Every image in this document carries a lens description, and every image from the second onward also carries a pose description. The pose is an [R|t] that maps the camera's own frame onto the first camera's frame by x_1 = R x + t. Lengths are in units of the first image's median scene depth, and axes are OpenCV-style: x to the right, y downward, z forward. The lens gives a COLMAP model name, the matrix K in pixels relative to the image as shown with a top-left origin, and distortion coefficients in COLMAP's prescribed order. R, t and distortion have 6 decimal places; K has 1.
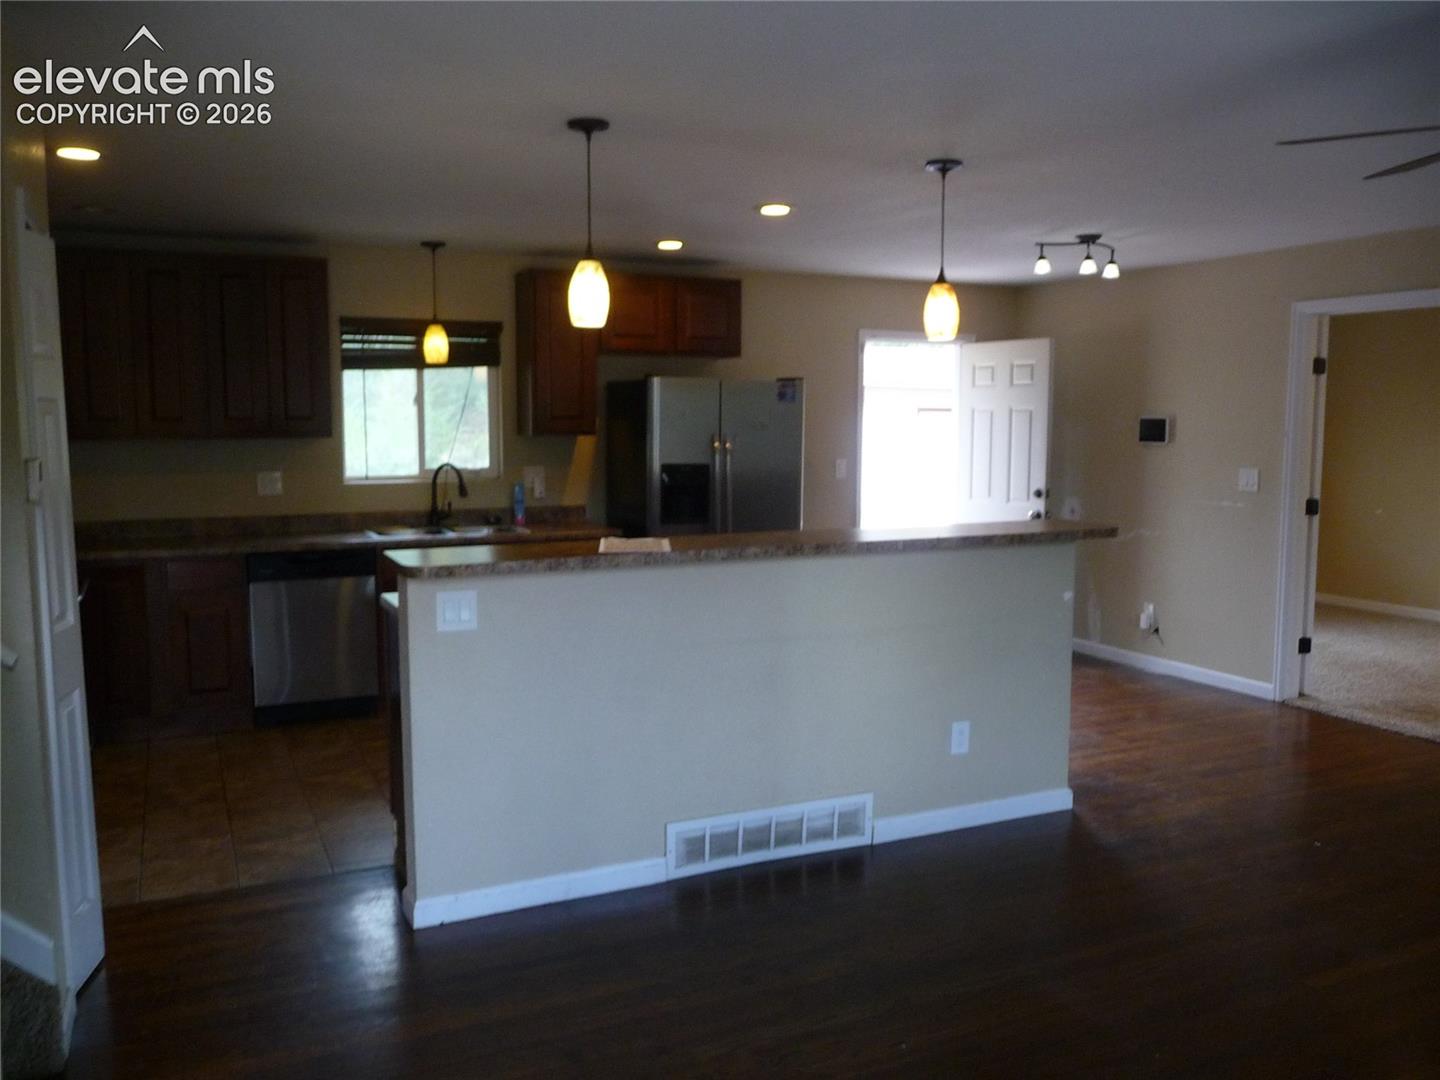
lens RADIAL K [[1188.0, 0, 720.0], [0, 1188.0, 540.0], [0, 0, 1]] dist [-0.033457, 0.021070]
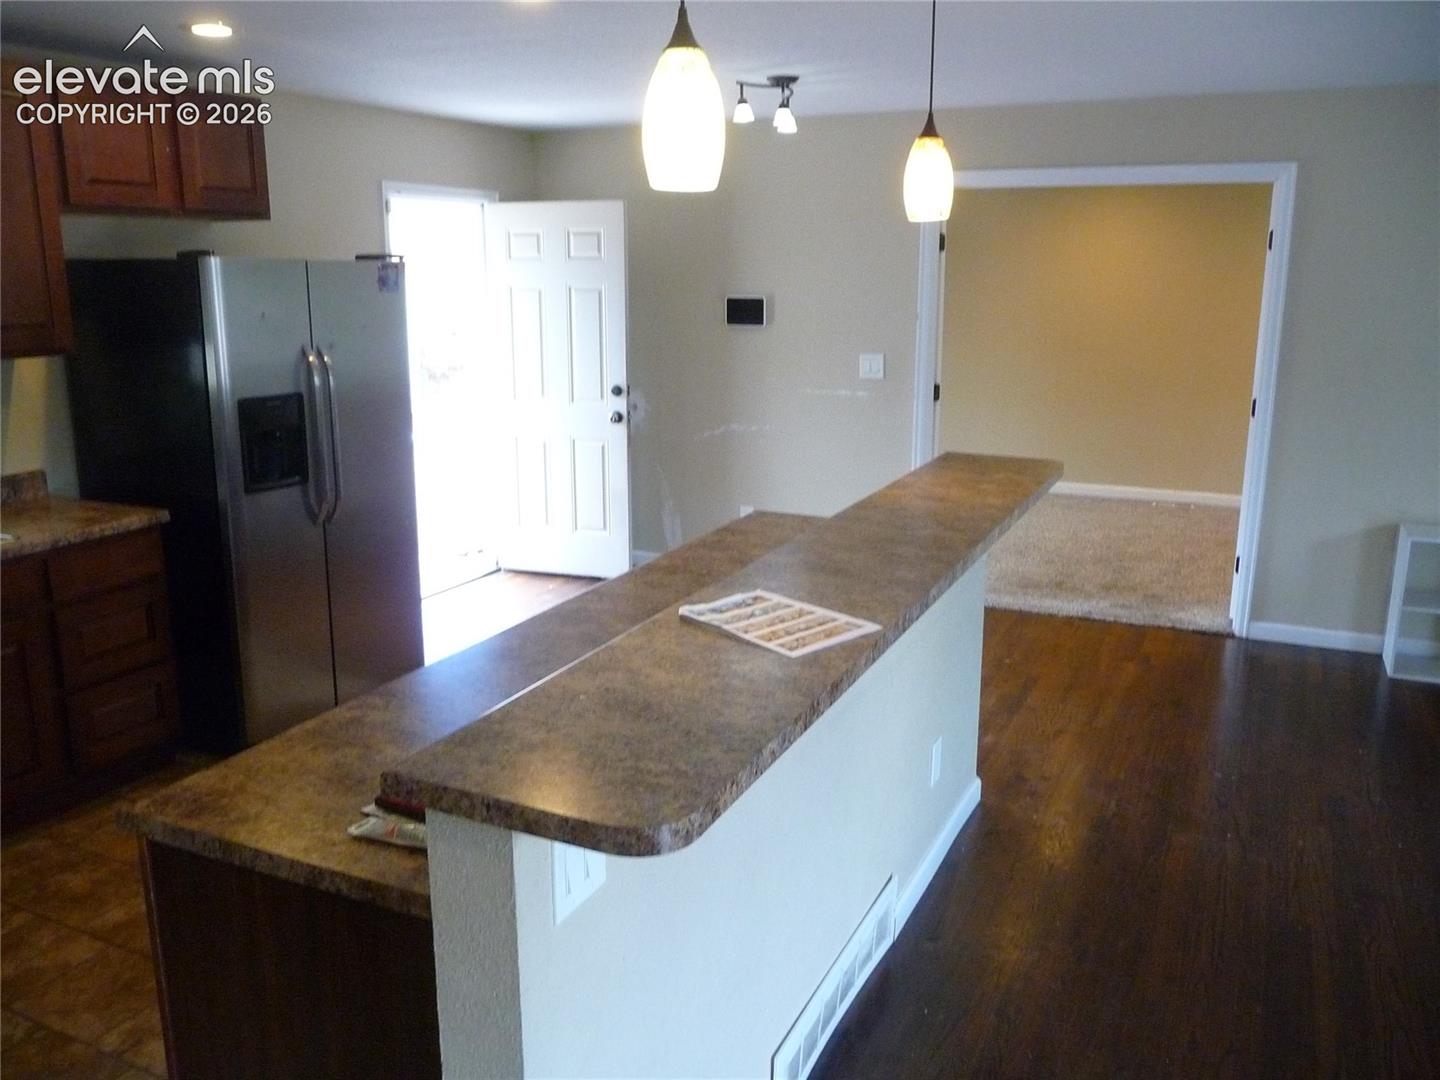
lens RADIAL K [[1188.0, 0, 720.0], [0, 1188.0, 540.0], [0, 0, 1]] dist [-0.033457, 0.021070]
pose [[0.774367, -0.147803, 0.615232, -0.231369], [0.069405, 0.986309, 0.149594, -0.062697], [-0.628919, -0.073140, 0.774023, 0.339817]]
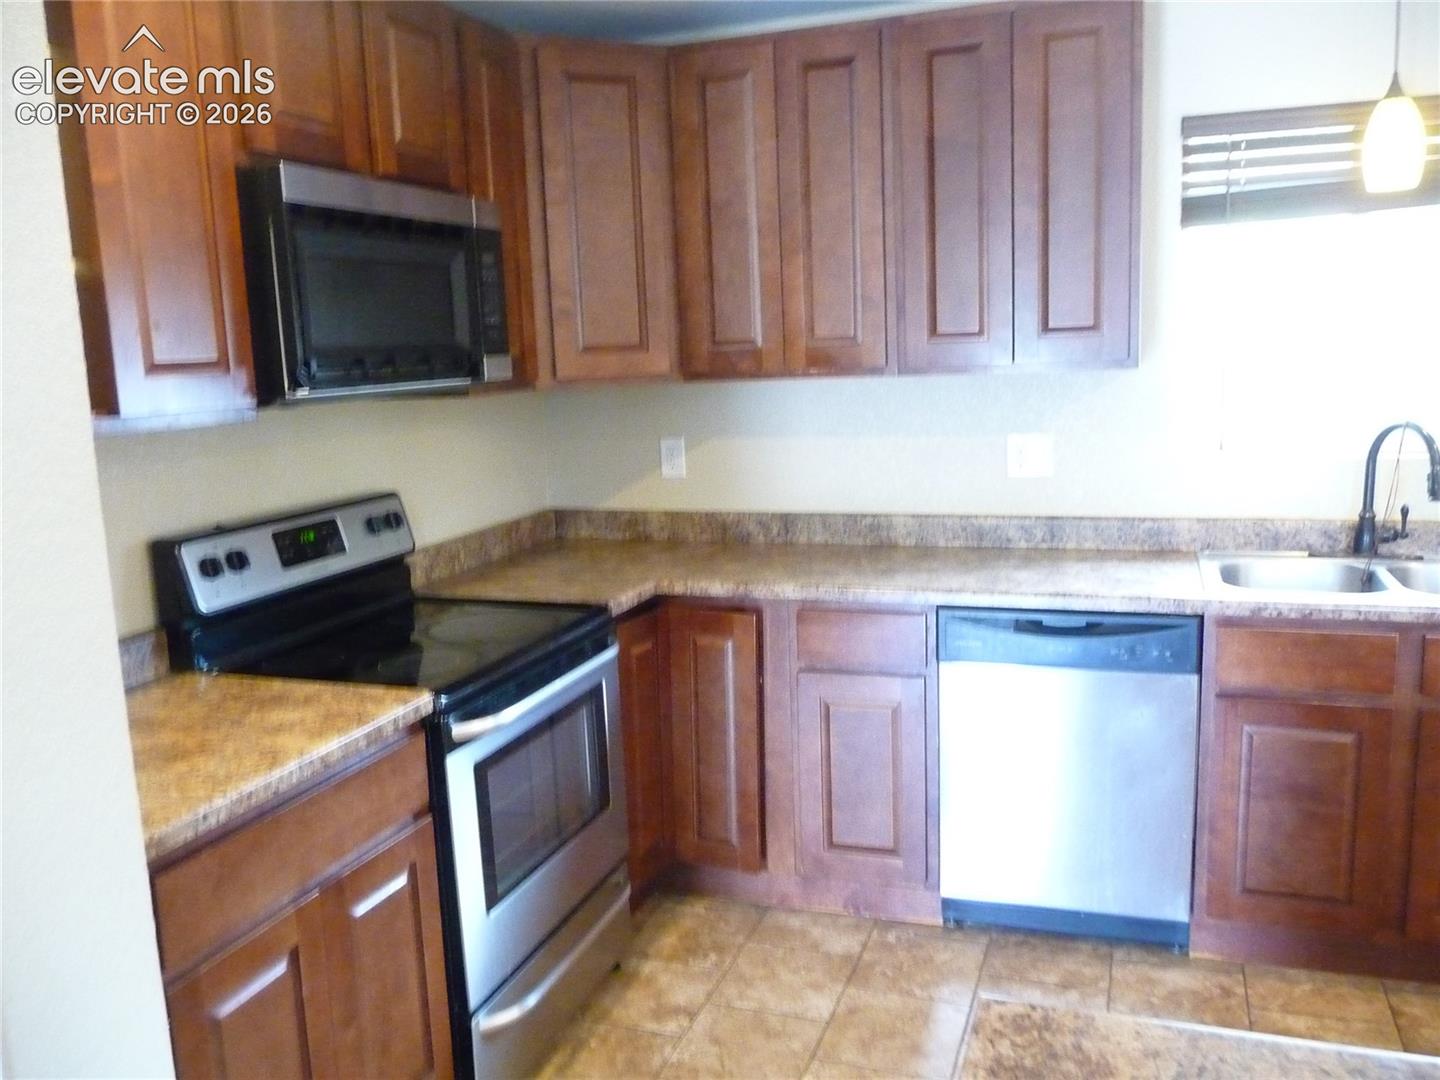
lens RADIAL K [[1188.0, 0, 720.0], [0, 1188.0, 540.0], [0, 0, 1]] dist [-0.033457, 0.021070]
pose [[0.704700, 0.088595, -0.703952, -0.093437], [-0.035403, 0.995328, 0.089825, -0.049447], [0.708621, -0.038378, 0.704544, 0.491629]]
